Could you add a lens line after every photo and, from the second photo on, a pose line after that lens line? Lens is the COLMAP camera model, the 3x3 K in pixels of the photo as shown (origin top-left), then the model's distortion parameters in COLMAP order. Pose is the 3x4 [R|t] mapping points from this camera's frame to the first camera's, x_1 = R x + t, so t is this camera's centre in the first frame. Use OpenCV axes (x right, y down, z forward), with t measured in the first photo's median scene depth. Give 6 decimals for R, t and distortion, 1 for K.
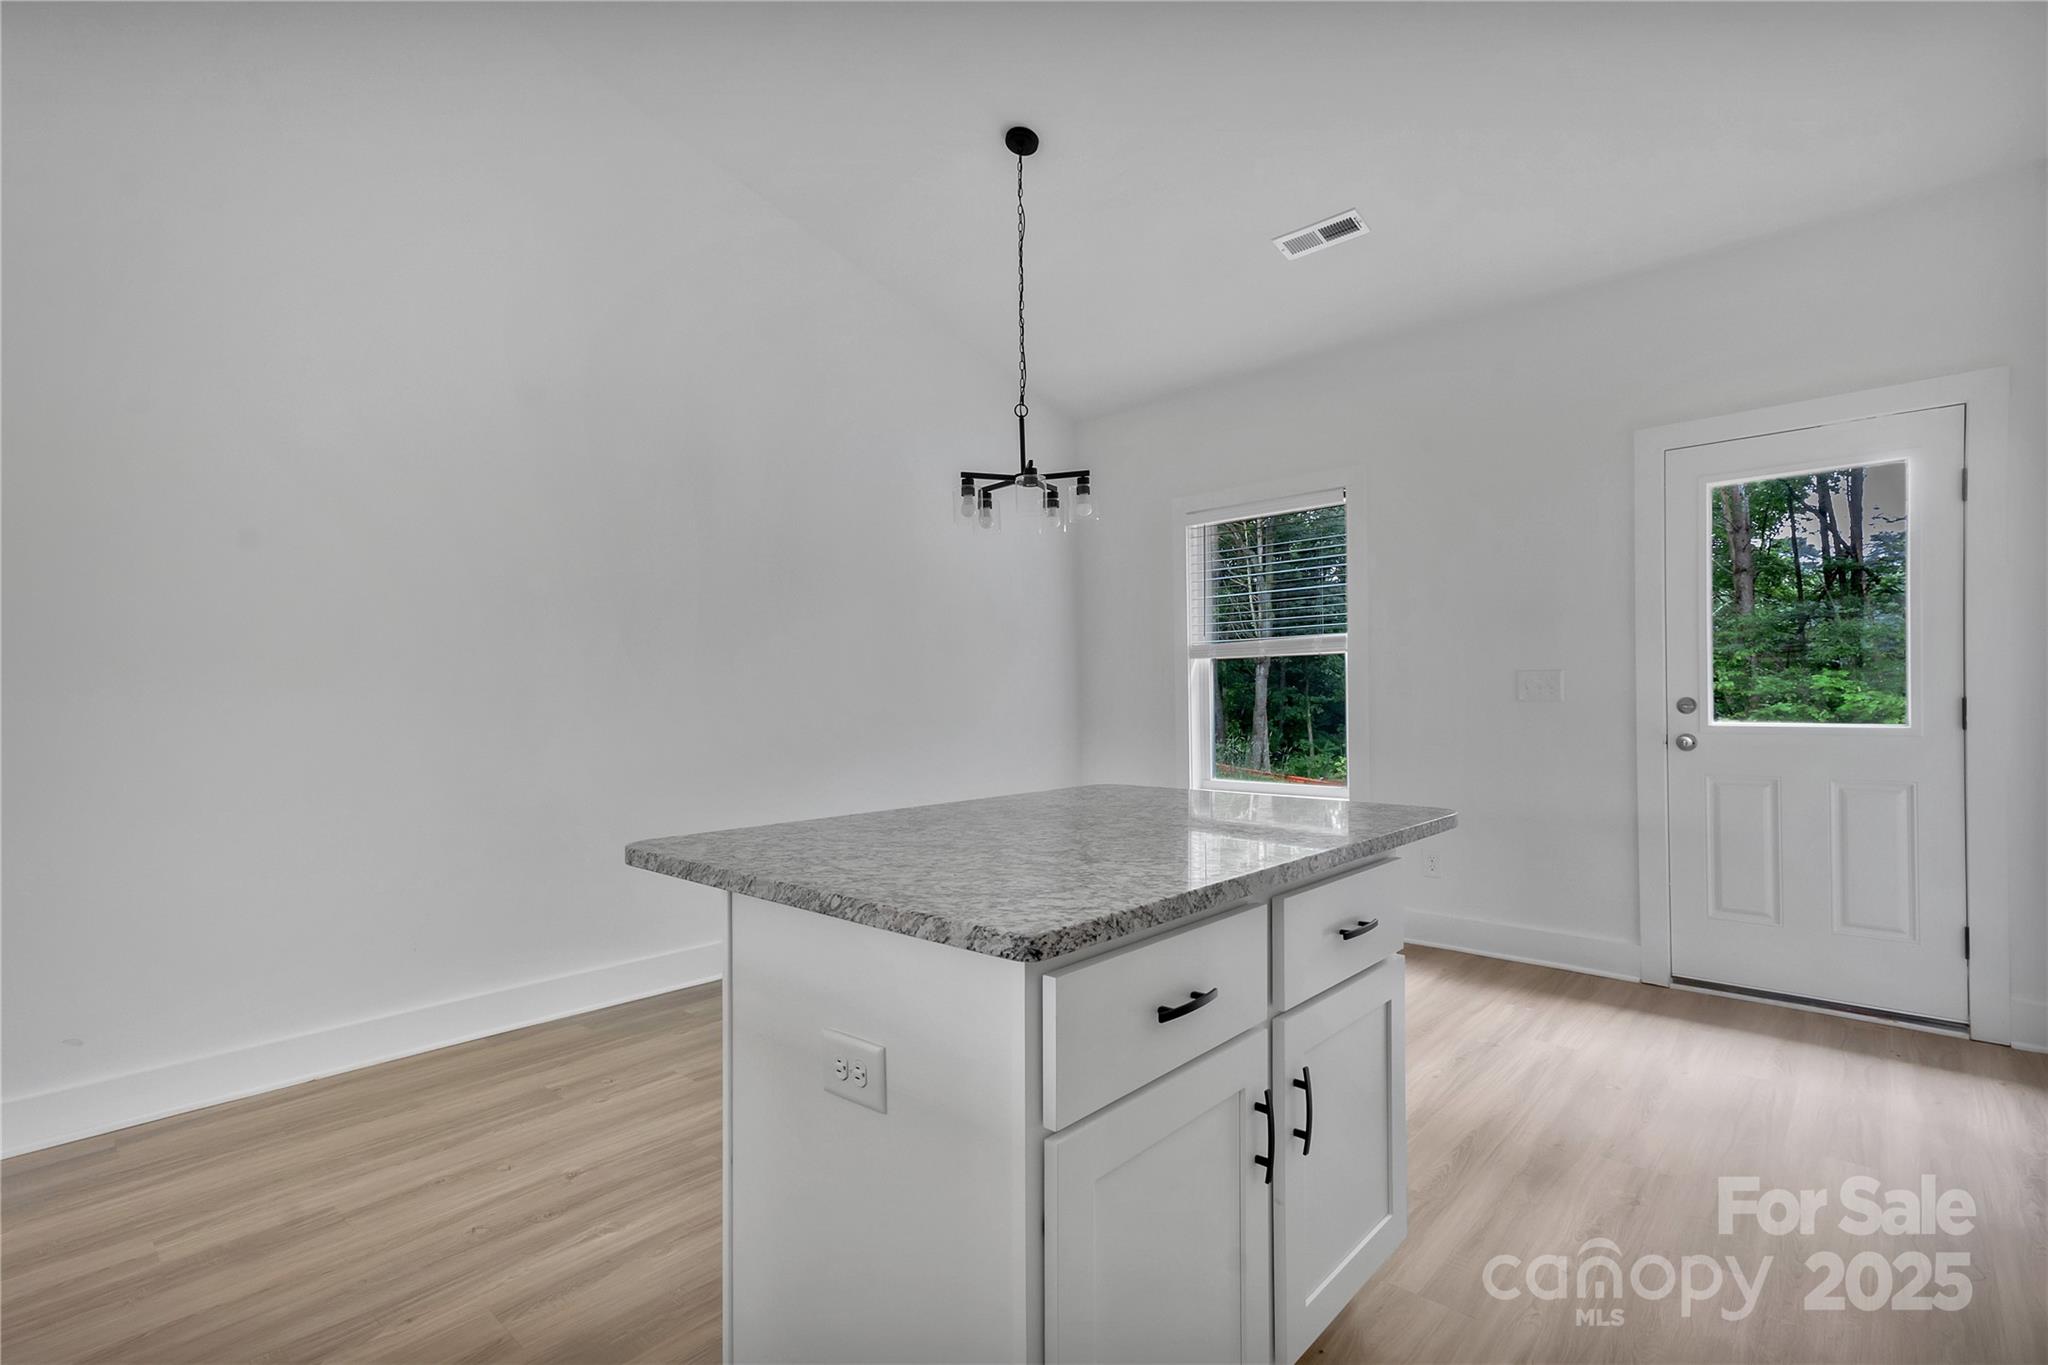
lens RADIAL K [[977.7, 0, 1013.3], [0, 977.7, 688.7], [0, 0, 1]] dist [0.003017, 0.000443]
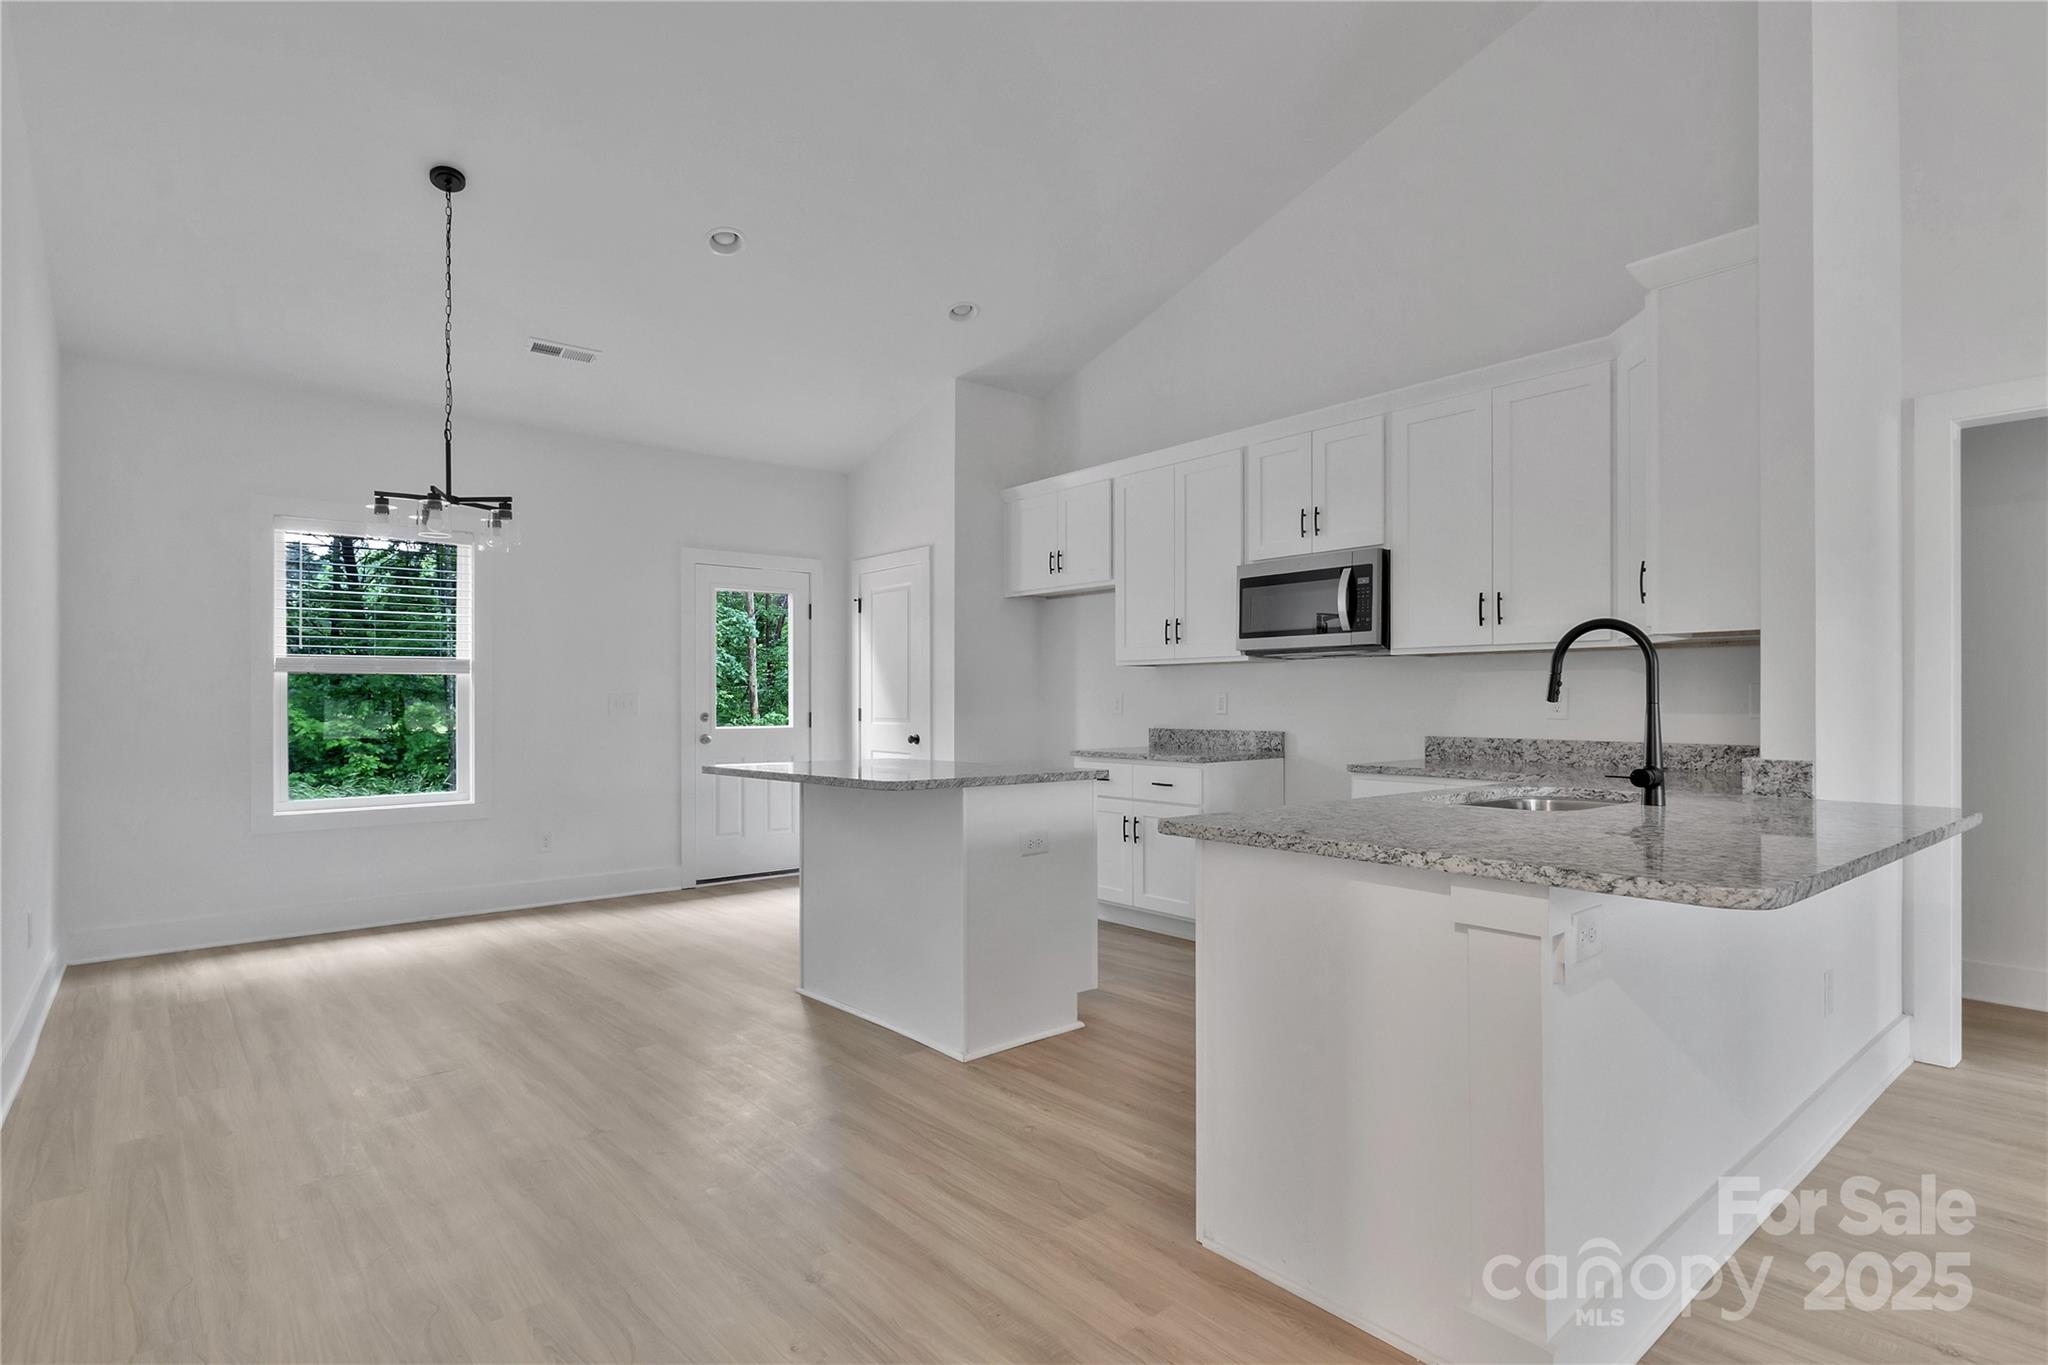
lens RADIAL K [[1019.7, 0, 1028.1], [0, 1019.7, 695.4], [0, 0, 1]] dist [-0.000222, 0.000404]
pose [[0.112311, 0.024021, 0.993383, -0.984467], [0.000444, 0.999706, -0.024225, 0.022569], [-0.993673, 0.003162, 0.112267, 0.250639]]
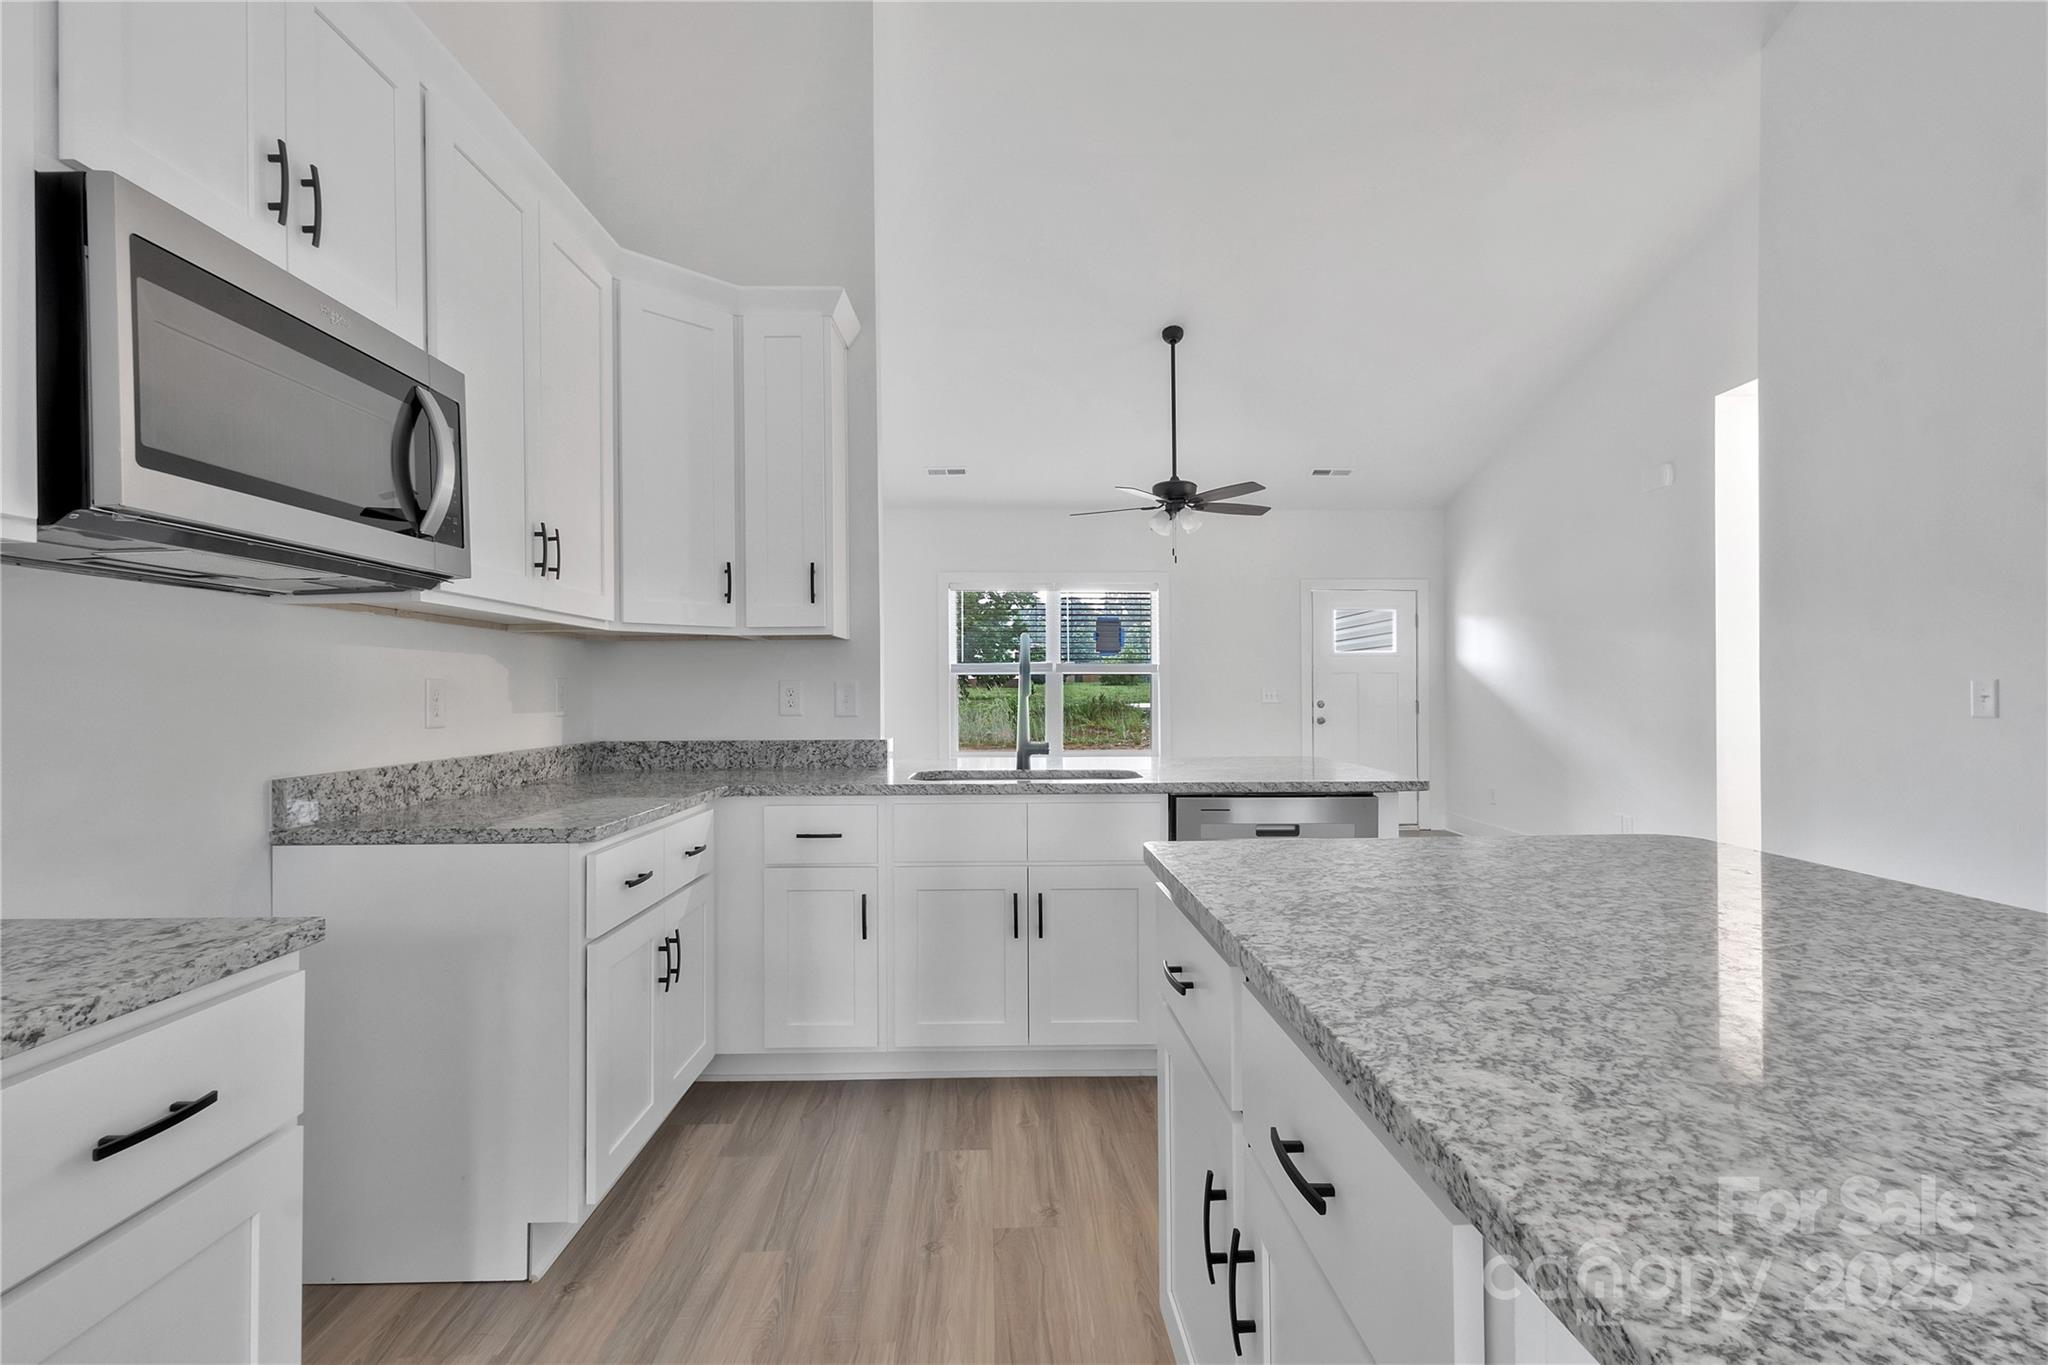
lens RADIAL K [[971.0, 0, 1029.4], [0, 971.0, 684.7], [0, 0, 1]] dist [0.004341, 0.000069]
pose [[-0.714240, 0.016199, -0.699713, 0.364701], [0.015011, 0.999857, 0.007825, -0.006805], [0.699740, -0.004914, -0.714381, 0.568499]]
